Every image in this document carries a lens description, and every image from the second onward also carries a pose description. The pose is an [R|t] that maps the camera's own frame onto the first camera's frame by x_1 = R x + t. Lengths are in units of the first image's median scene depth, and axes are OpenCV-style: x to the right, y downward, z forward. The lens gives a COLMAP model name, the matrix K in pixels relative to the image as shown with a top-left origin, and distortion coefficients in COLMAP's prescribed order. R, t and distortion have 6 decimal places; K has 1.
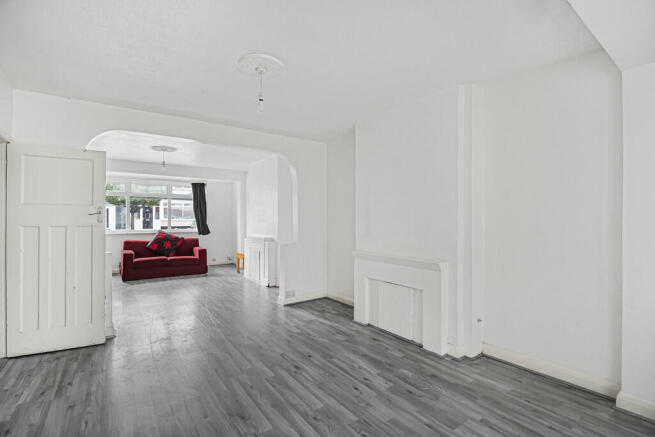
lens RADIAL K [[299.4, 0, 322.5], [0, 299.4, 215.6], [0, 0, 1]] dist [-0.017565, -0.000363]
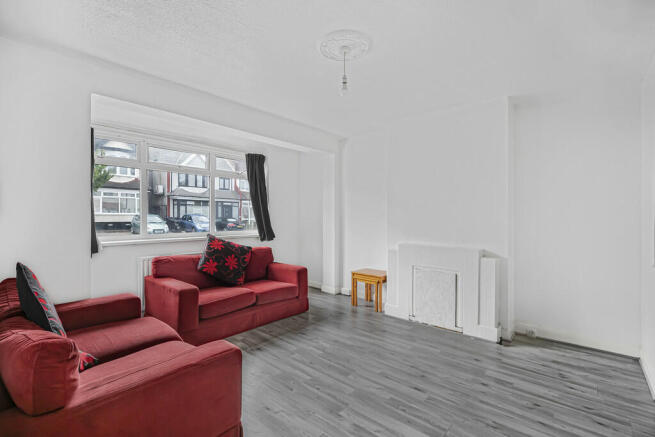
lens RADIAL K [[298.1, 0, 327.9], [0, 298.1, 215.4], [0, 0, 1]] dist [-0.016074, -0.000060]
pose [[0.969588, 0.006797, 0.244647, -0.368853], [-0.010450, 0.999852, 0.013637, 0.003518], [-0.244518, -0.015779, 0.969516, 0.335617]]
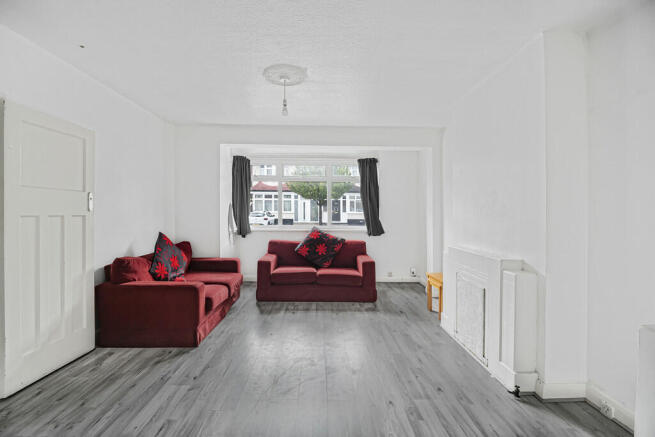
lens RADIAL K [[299.4, 0, 322.5], [0, 299.4, 215.6], [0, 0, 1]] dist [-0.017565, -0.000363]
pose [[0.827629, 0.013836, -0.561105, -0.105328], [-0.001736, 0.999754, 0.022093, 0.004577], [0.561273, -0.017310, 0.827450, 0.334640]]
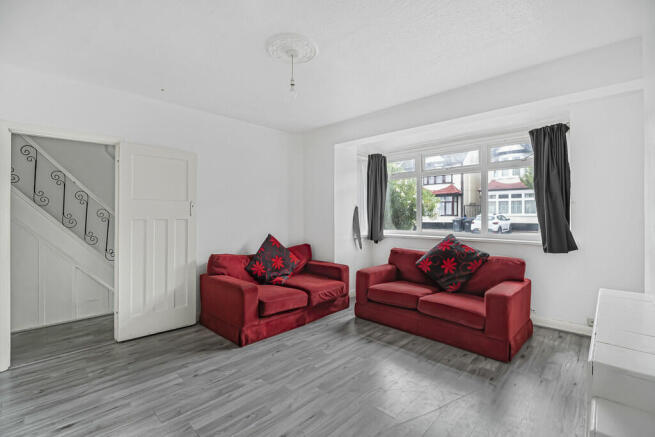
lens RADIAL K [[299.4, 0, 322.5], [0, 299.4, 215.6], [0, 0, 1]] dist [-0.017565, -0.000363]
pose [[0.184272, 0.001394, -0.982874, -0.058765], [0.014844, 0.999881, 0.004201, 0.007879], [0.982763, -0.015364, 0.184229, 0.537684]]
